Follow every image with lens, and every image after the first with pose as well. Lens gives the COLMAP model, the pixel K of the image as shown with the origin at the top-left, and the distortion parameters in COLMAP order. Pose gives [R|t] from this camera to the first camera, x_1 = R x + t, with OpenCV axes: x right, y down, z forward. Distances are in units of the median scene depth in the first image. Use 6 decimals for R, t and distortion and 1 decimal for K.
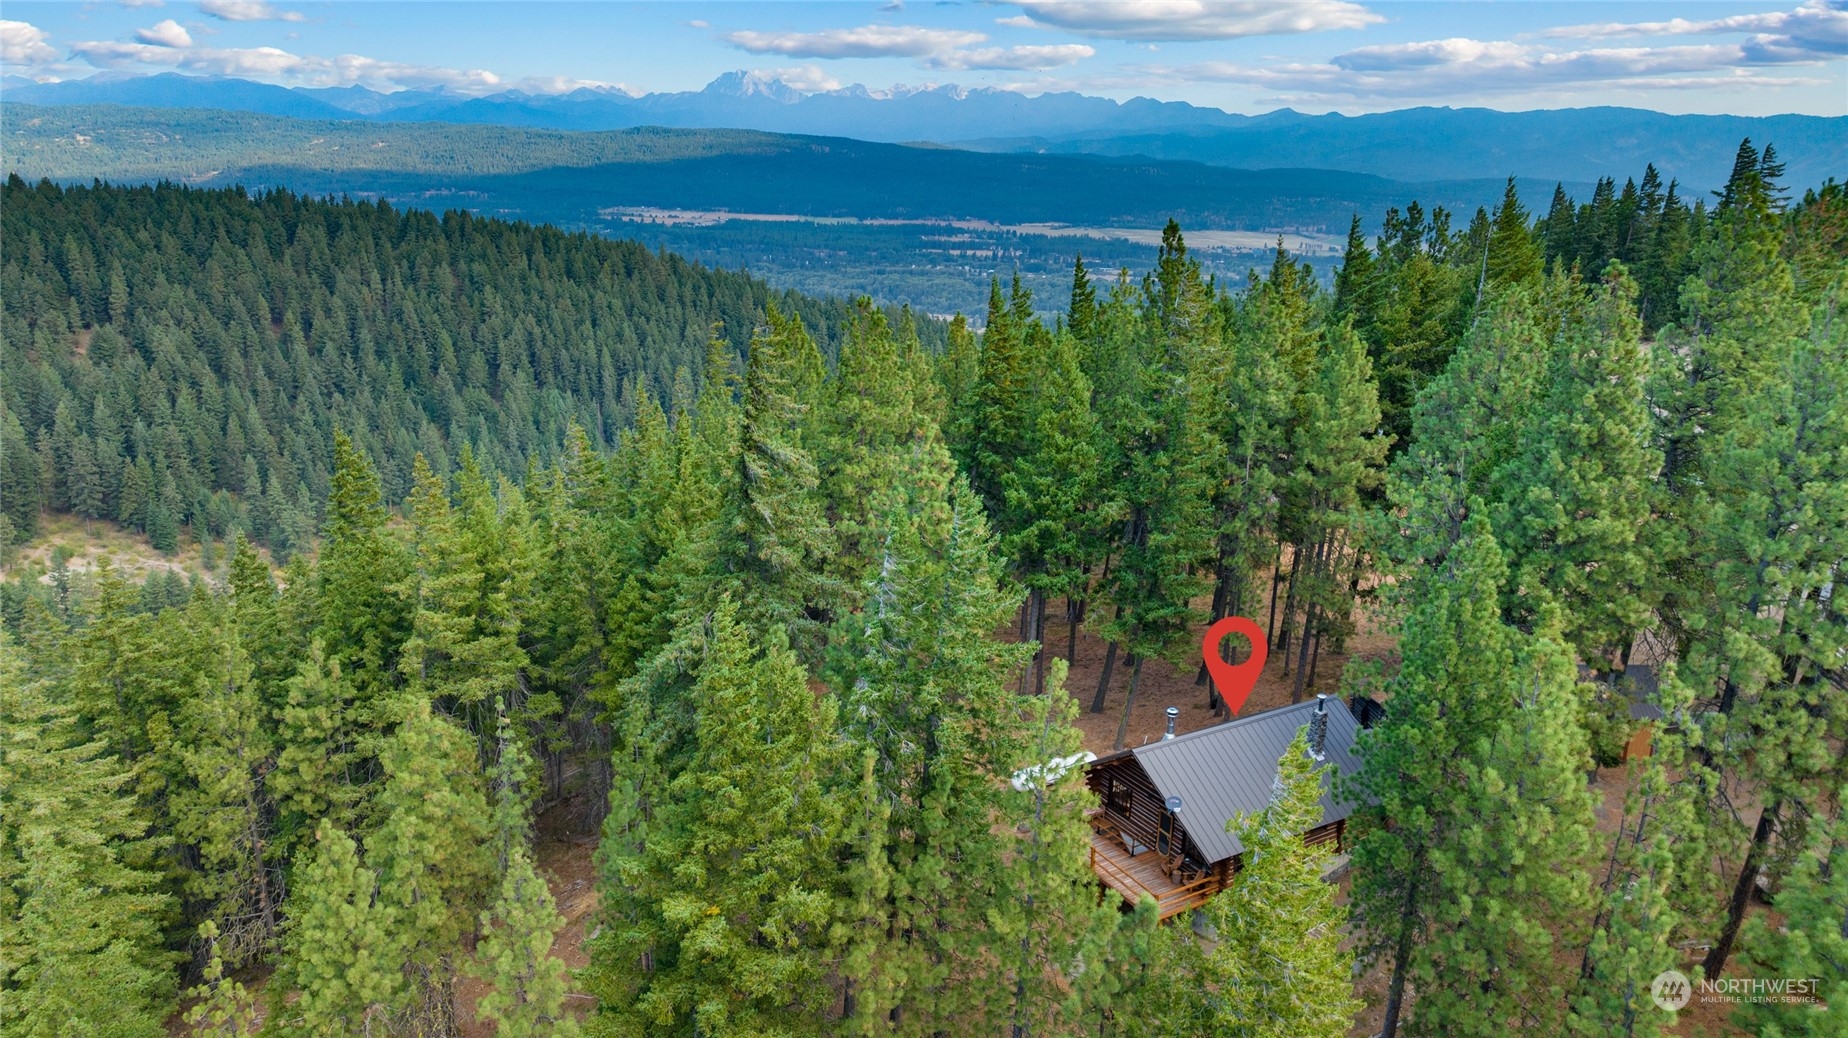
lens RADIAL K [[1335.5, 0, 918.6], [0, 1335.5, 459.6], [0, 0, 1]] dist [-0.018602, 0.003995]
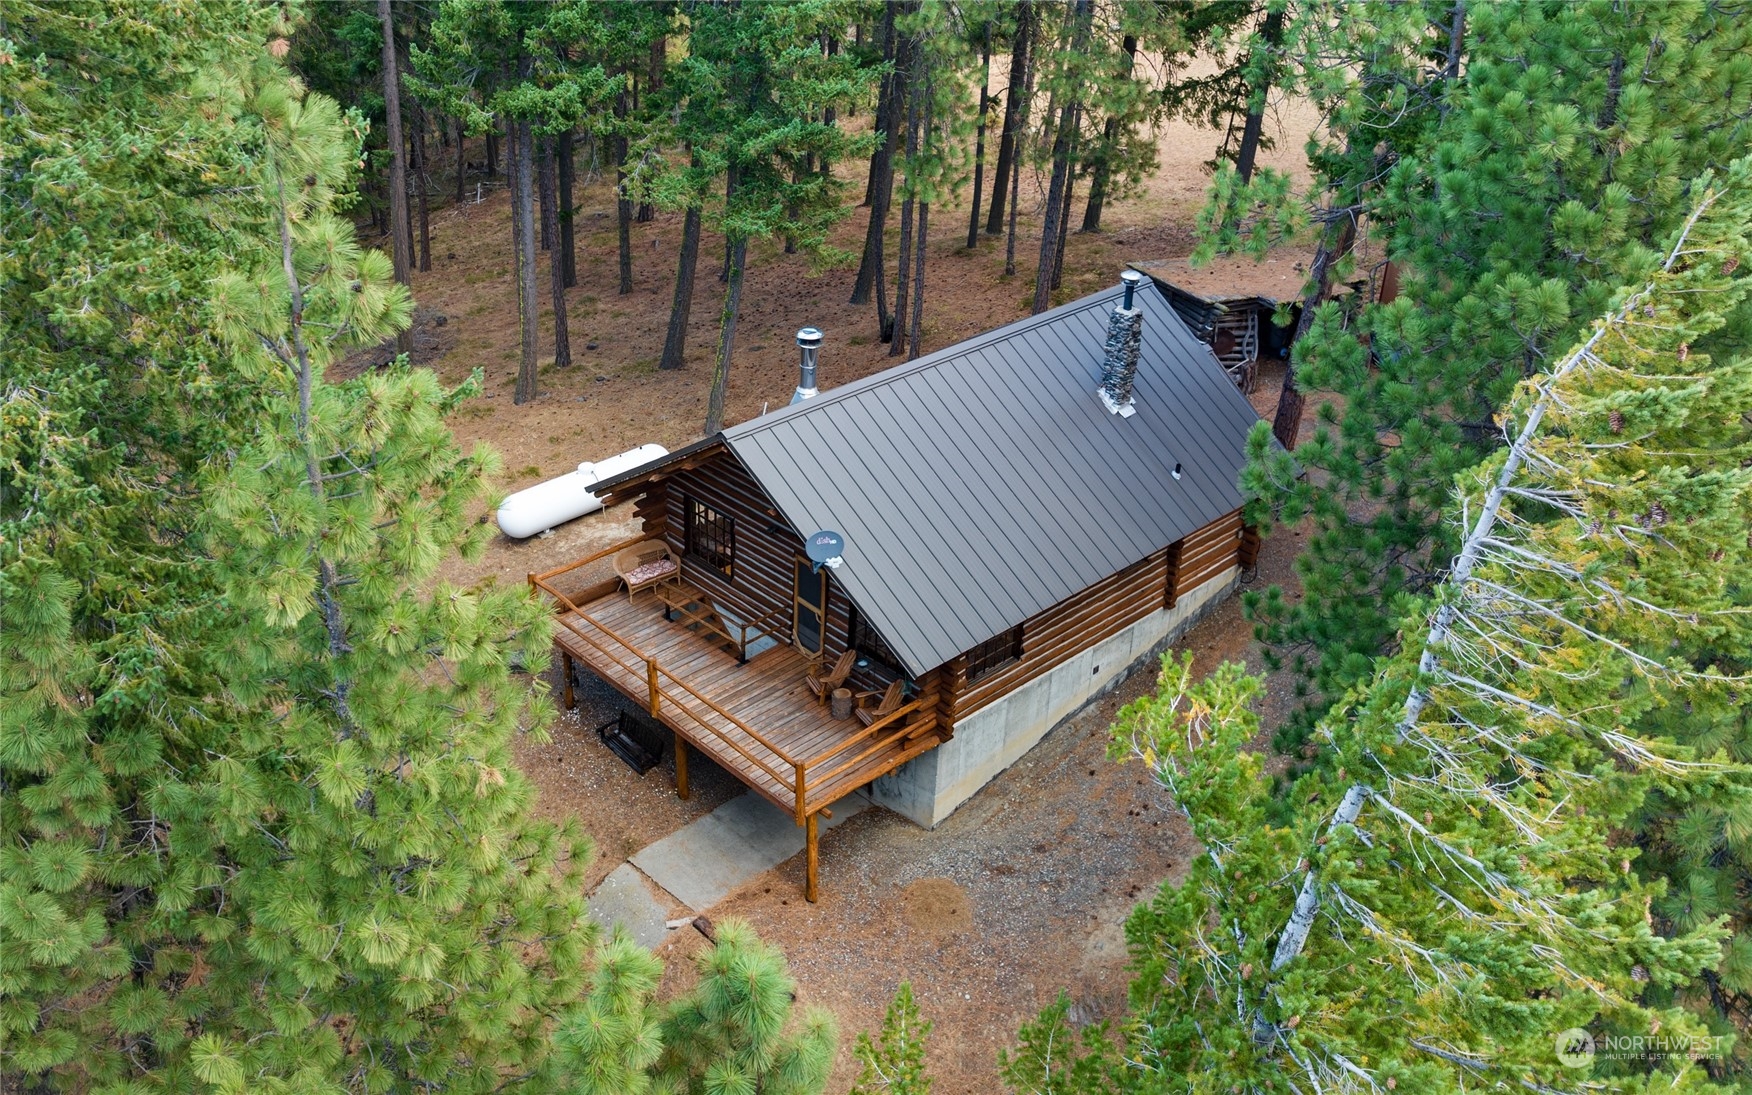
lens RADIAL K [[1340.1, 0, 874.6], [0, 1340.1, 508.3], [0, 0, 1]] dist [-0.000659, -0.000453]
pose [[0.970275, -0.109687, 0.215722, 0.111062], [0.049279, 0.962262, 0.267627, 0.127238], [-0.236936, -0.249041, 0.939063, 0.572760]]
